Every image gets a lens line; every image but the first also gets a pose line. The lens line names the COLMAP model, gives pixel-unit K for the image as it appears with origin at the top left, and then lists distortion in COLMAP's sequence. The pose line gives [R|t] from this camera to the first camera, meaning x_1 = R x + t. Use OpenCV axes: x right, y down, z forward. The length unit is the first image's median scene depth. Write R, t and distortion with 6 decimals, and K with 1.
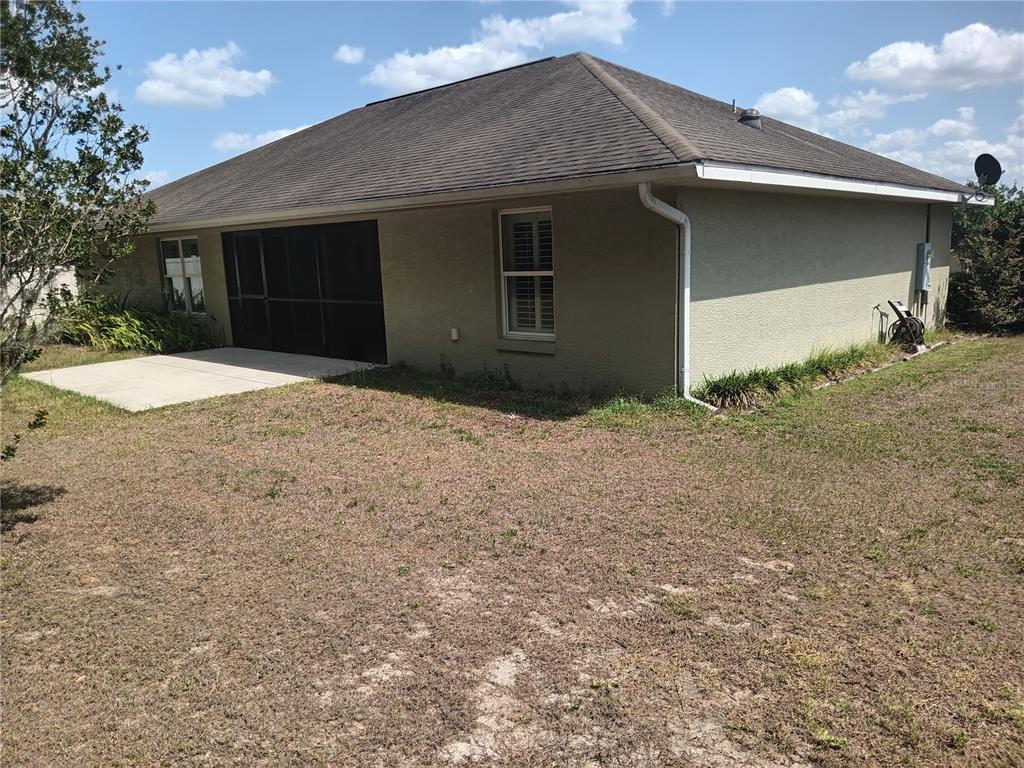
lens RADIAL K [[766.7, 0, 517.6], [0, 766.7, 382.9], [0, 0, 1]] dist [-0.005274, 0.004354]
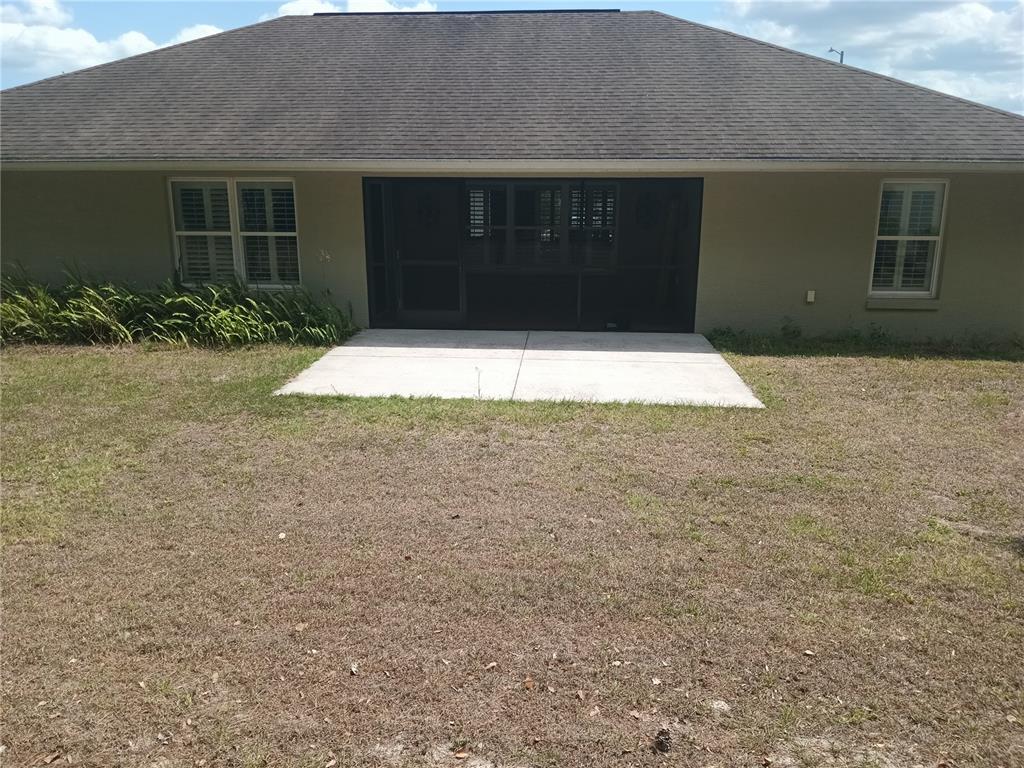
lens RADIAL K [[766.7, 0, 517.6], [0, 766.7, 382.9], [0, 0, 1]] dist [-0.005274, 0.004354]
pose [[0.718686, -0.116303, 0.685539, -1.027344], [0.081634, 0.993207, 0.082918, -0.060803], [-0.690526, -0.003629, 0.723299, 0.475979]]
